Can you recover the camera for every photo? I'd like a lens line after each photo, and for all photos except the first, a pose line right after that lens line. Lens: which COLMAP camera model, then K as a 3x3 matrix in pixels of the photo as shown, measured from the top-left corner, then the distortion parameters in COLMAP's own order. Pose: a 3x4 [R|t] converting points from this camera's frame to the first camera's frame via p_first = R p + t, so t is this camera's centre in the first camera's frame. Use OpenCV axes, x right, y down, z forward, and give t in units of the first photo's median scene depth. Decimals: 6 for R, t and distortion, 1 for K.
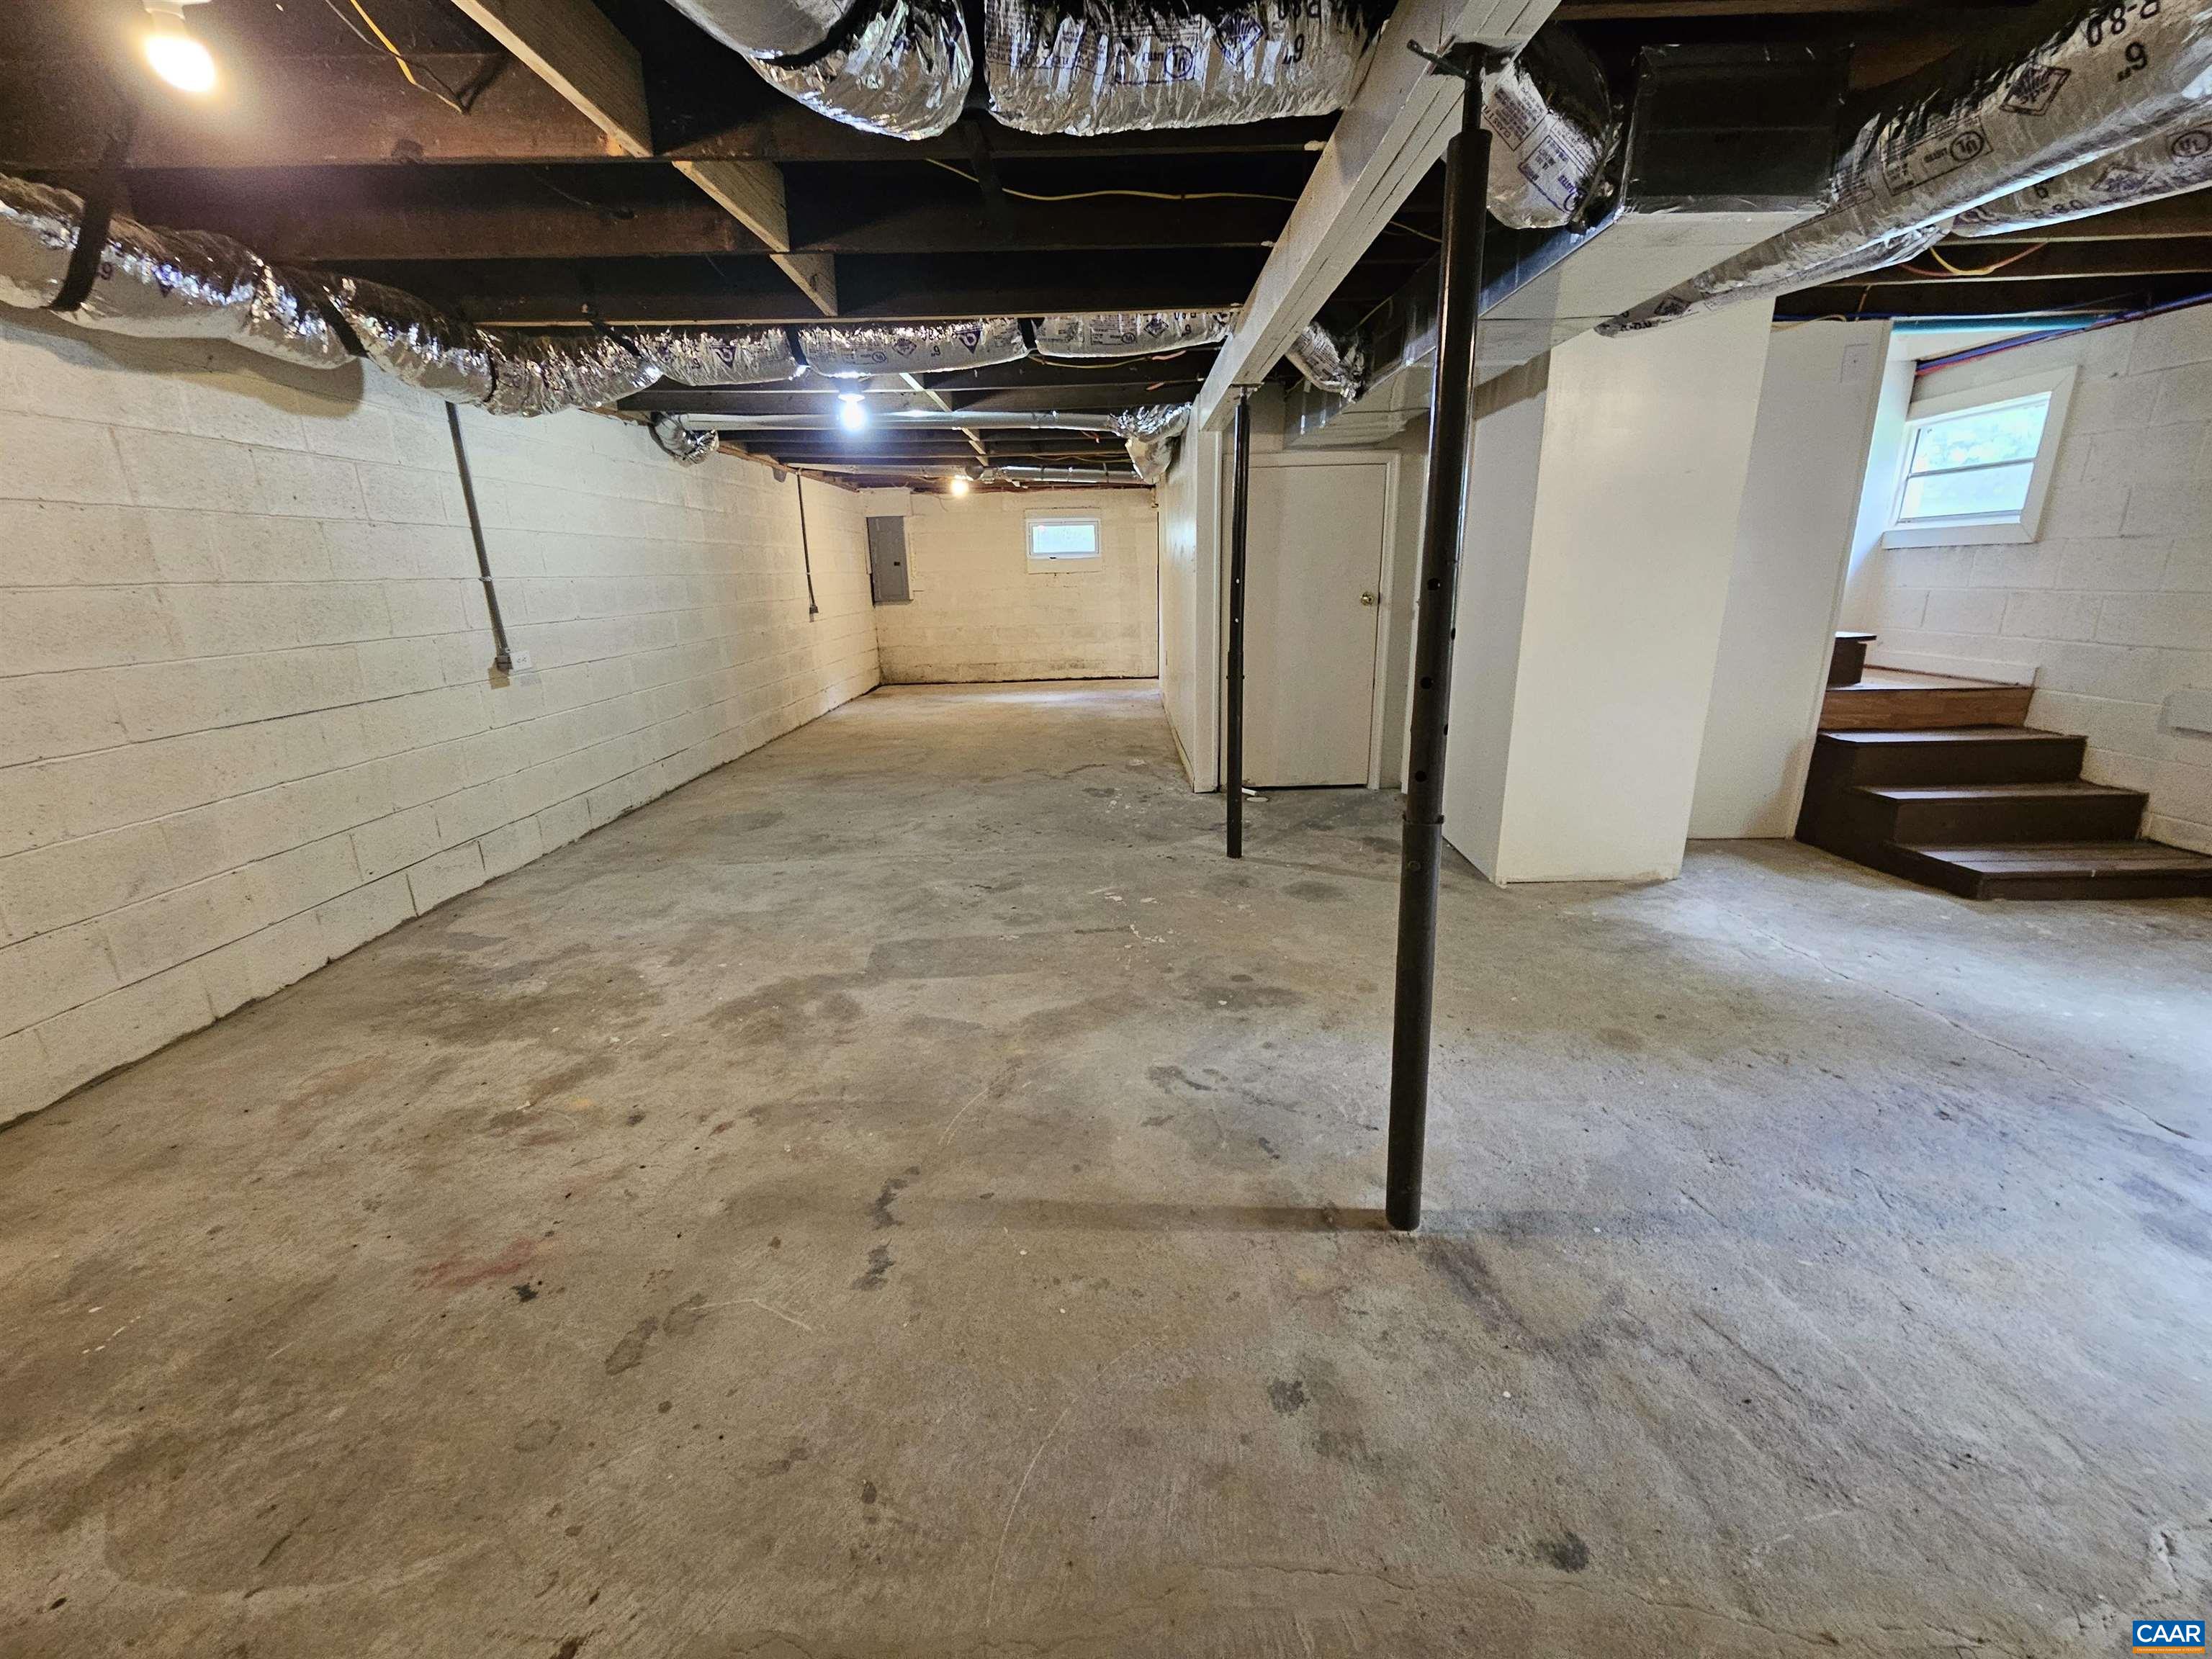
lens RADIAL K [[911.0, 0, 1106.6], [0, 911.0, 828.1], [0, 0, 1]] dist [-0.004582, 0.001849]
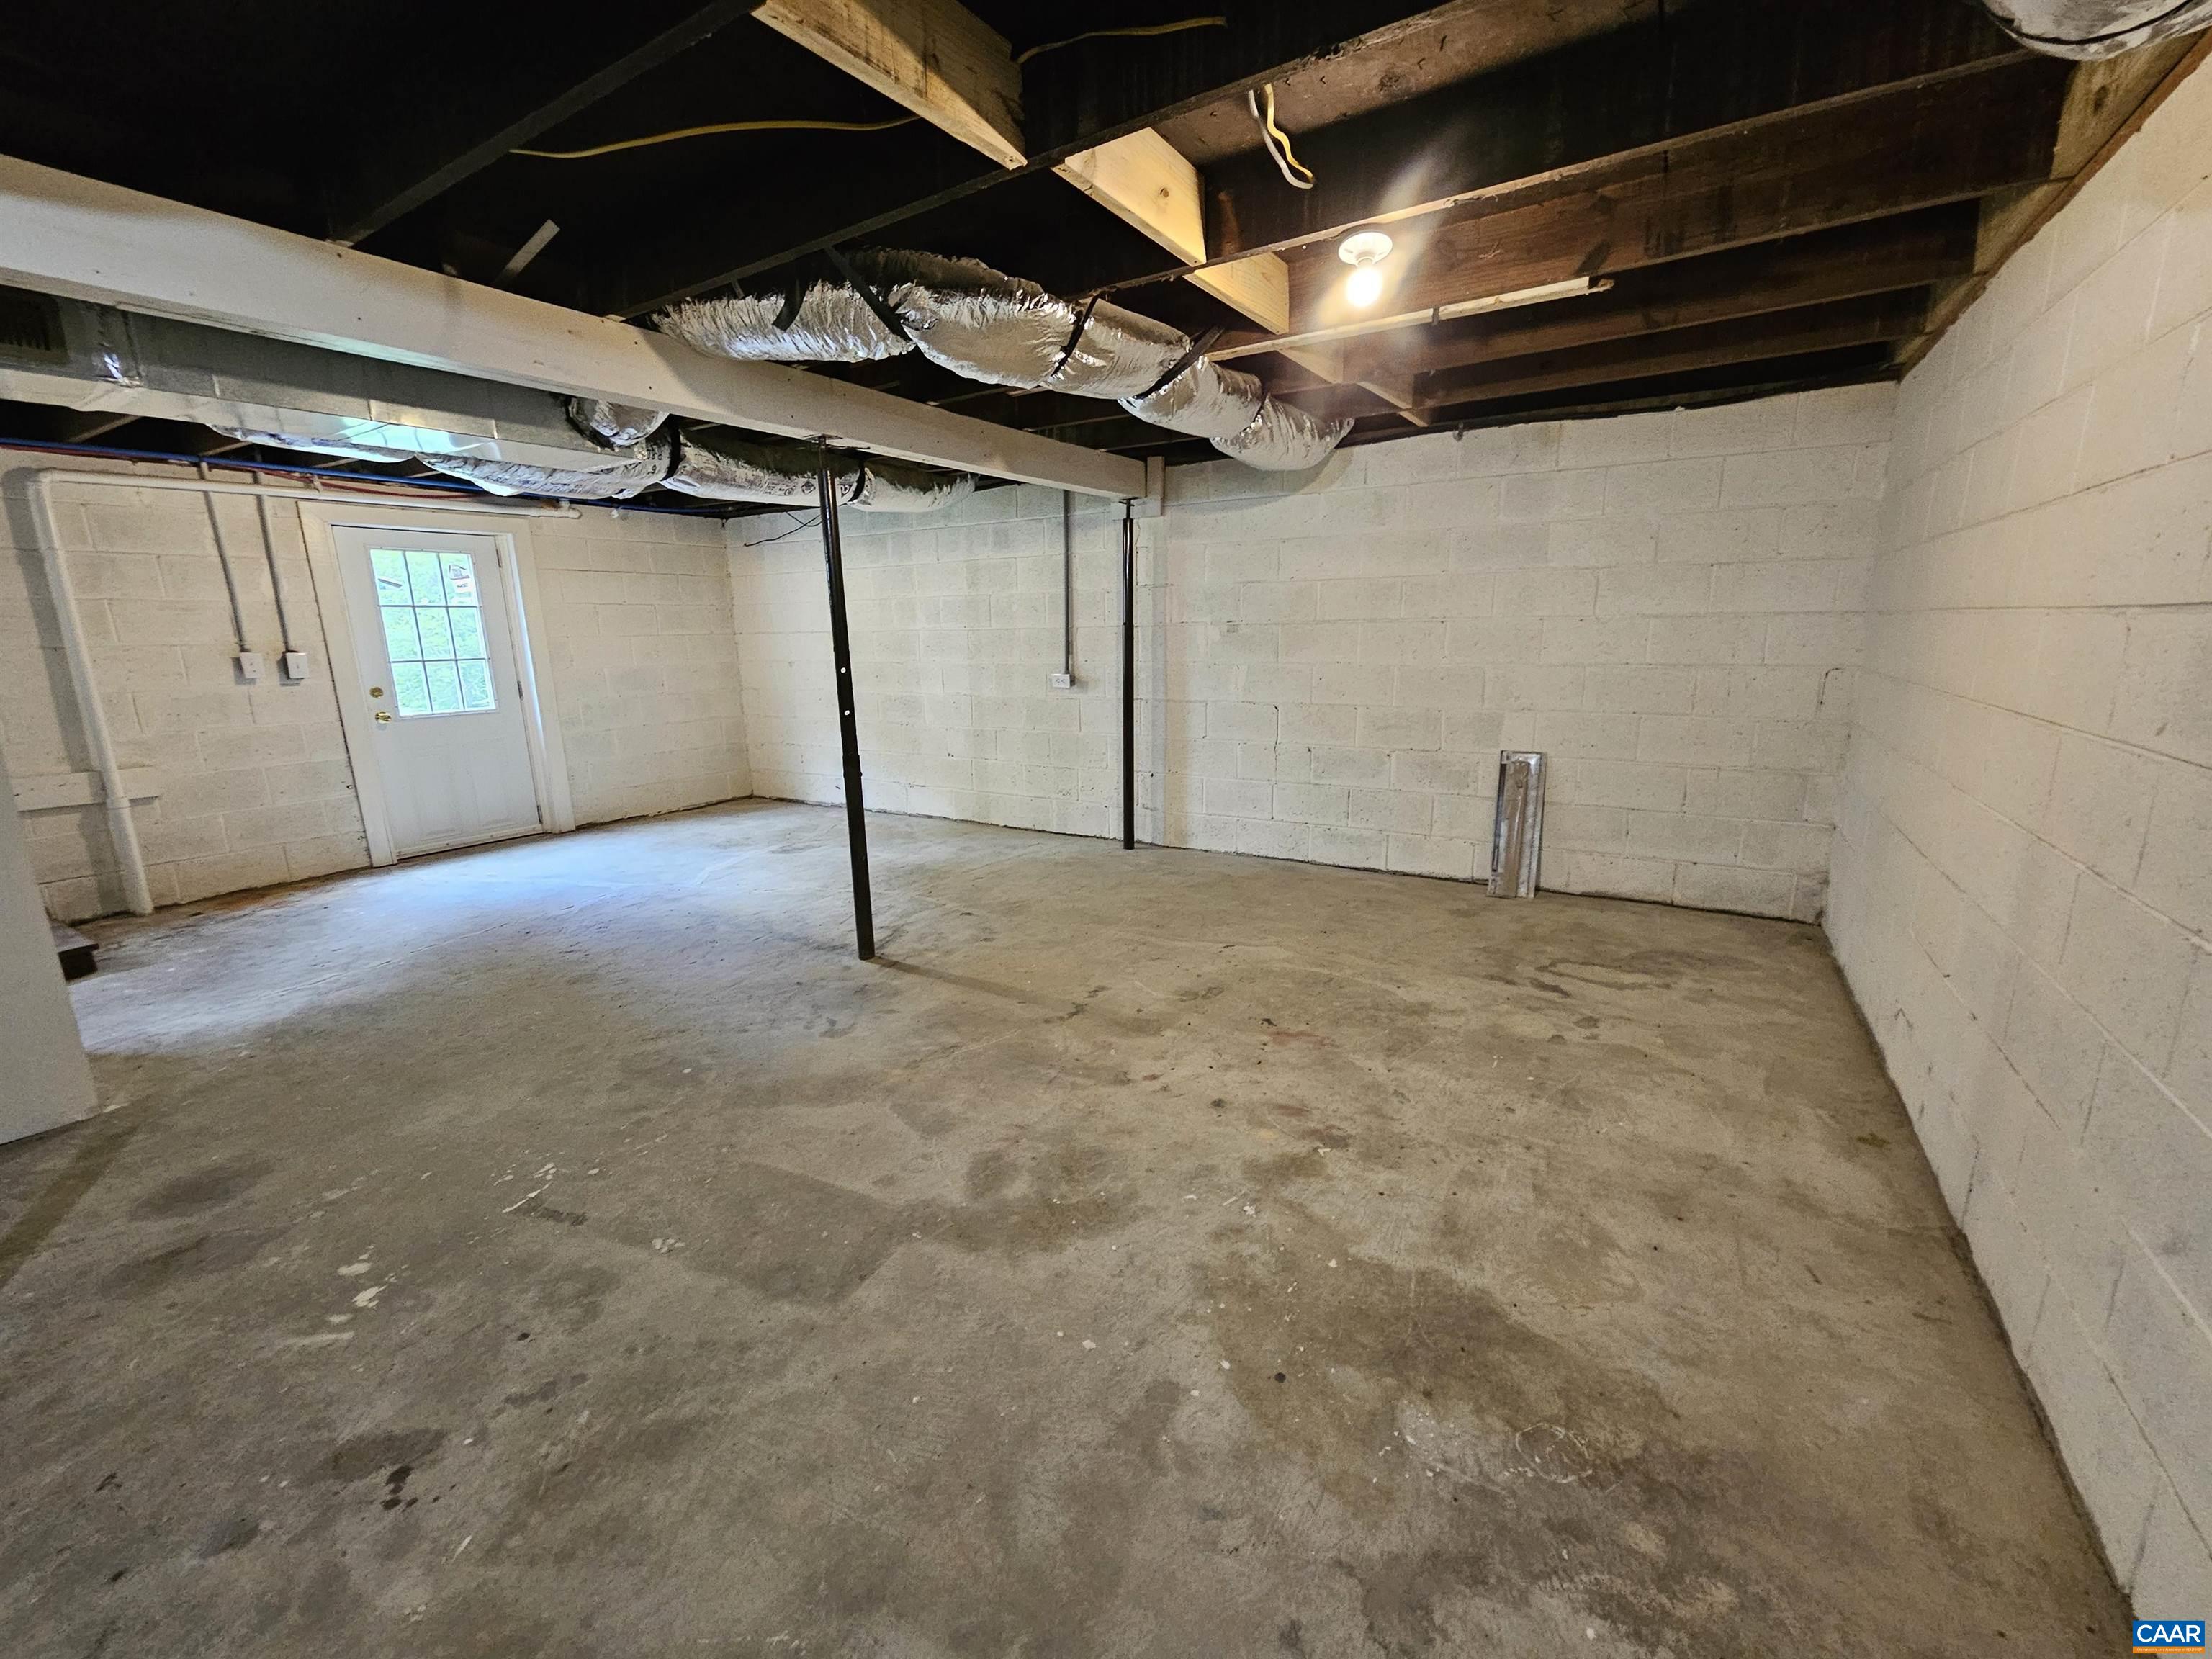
lens RADIAL K [[911.0, 0, 1101.2], [0, 911.0, 832.5], [0, 0, 1]] dist [-0.004582, 0.001849]
pose [[-0.849536, -0.076098, 0.522014, -0.819023], [0.180753, 0.887651, 0.423561, -0.411888], [-0.495598, 0.454185, -0.740336, 1.499832]]
